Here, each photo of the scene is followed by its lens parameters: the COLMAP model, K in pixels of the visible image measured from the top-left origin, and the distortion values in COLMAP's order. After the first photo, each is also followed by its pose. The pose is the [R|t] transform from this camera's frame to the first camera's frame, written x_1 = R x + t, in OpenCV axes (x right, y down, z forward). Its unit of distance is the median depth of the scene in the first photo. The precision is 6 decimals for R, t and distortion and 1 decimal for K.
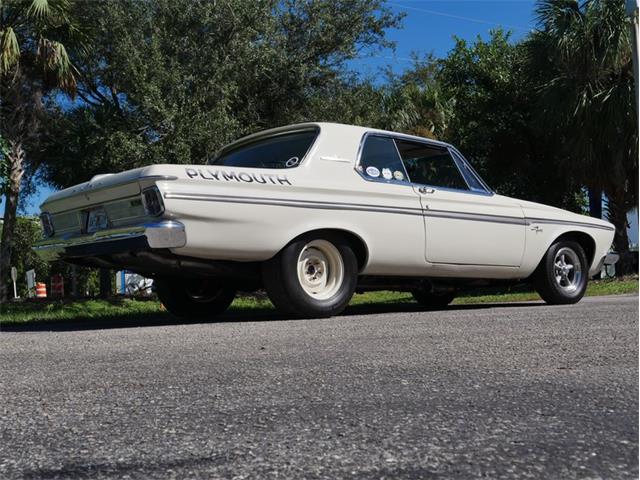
lens RADIAL K [[824.9, 0, 320.6], [0, 824.9, 238.8], [0, 0, 1]] dist [0.002075, 0.000000]
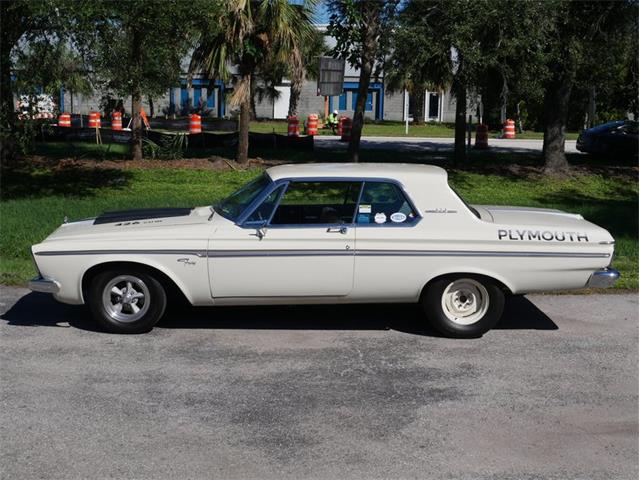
lens RADIAL K [[938.9, 0, 322.0], [0, 938.9, 240.8], [0, 0, 1]] dist [-0.011144, 0.000000]
pose [[0.789590, 0.137626, -0.598002, 0.831855], [-0.004048, 0.975672, 0.219198, -0.251359], [0.613621, -0.170656, 0.770938, 0.126760]]
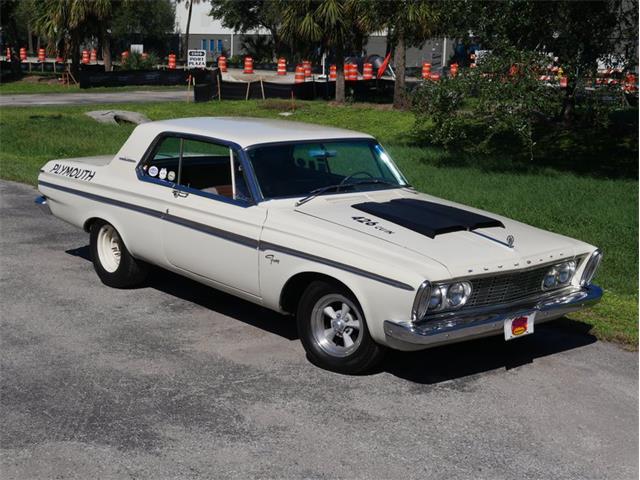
lens RADIAL K [[1049.7, 0, 306.9], [0, 1049.7, 246.4], [0, 0, 1]] dist [0.011698, 0.000000]
pose [[-0.013548, 0.218572, -0.975727, 1.084272], [0.044664, 0.974975, 0.217783, -0.209766], [0.998910, -0.040630, -0.022972, 0.932019]]
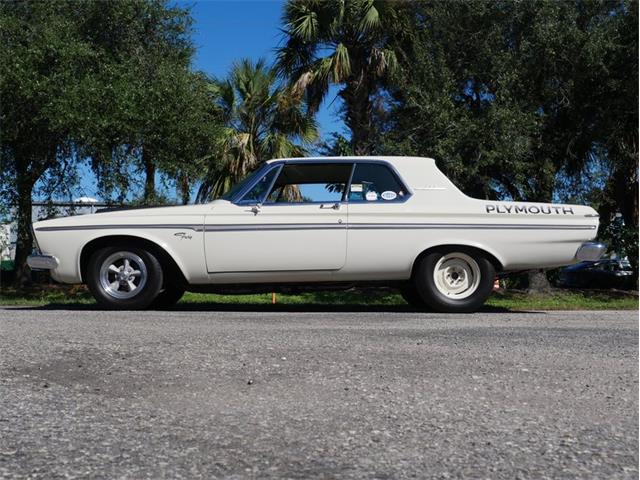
lens RADIAL K [[869.3, 0, 320.3], [0, 869.3, 240.8], [0, 0, 1]] dist [-0.014838, 0.000000]
pose [[0.789773, 0.003126, -0.613392, 0.823193], [0.006477, 0.999889, 0.013434, -0.018566], [0.613366, -0.014583, 0.789665, 0.147795]]
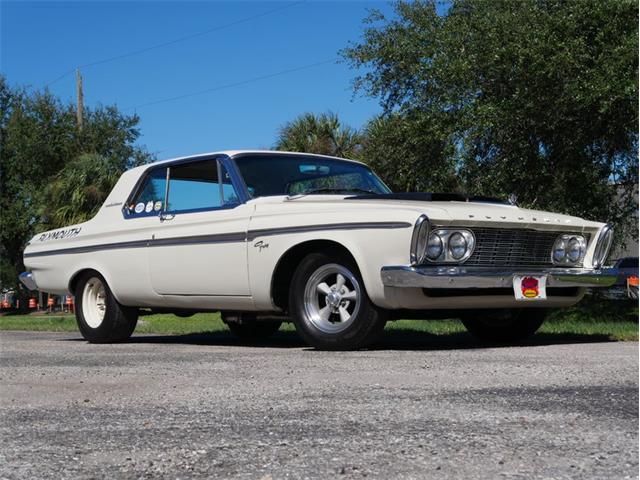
lens RADIAL K [[1049.7, 0, 306.6], [0, 1049.7, 253.4], [0, 0, 1]] dist [0.011698, 0.000000]
pose [[-0.019521, -0.022227, -0.999562, 1.052896], [0.081978, 0.996351, -0.023757, 0.019007], [0.996443, -0.082406, -0.017628, 0.931956]]
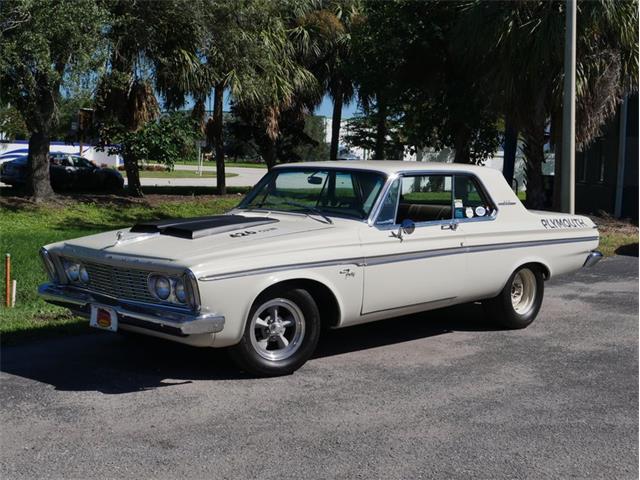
lens RADIAL K [[938.9, 0, 318.2], [0, 938.9, 241.1], [0, 0, 1]] dist [-0.011144, 0.000000]
pose [[0.990573, 0.050439, 0.127364, 0.001554], [-0.068837, 0.987112, 0.144466, -0.154262], [-0.118435, -0.151872, 0.981279, 0.014184]]
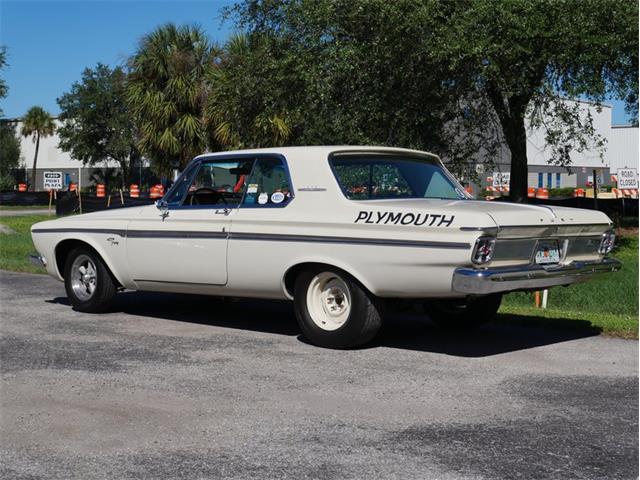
lens RADIAL K [[1049.7, 0, 302.2], [0, 1049.7, 242.5], [0, 0, 1]] dist [0.011698, 0.000000]
pose [[0.131840, 0.082342, -0.987845, 1.246590], [0.053882, 0.994475, 0.090086, -0.099881], [0.989805, -0.065104, 0.126675, 0.854703]]
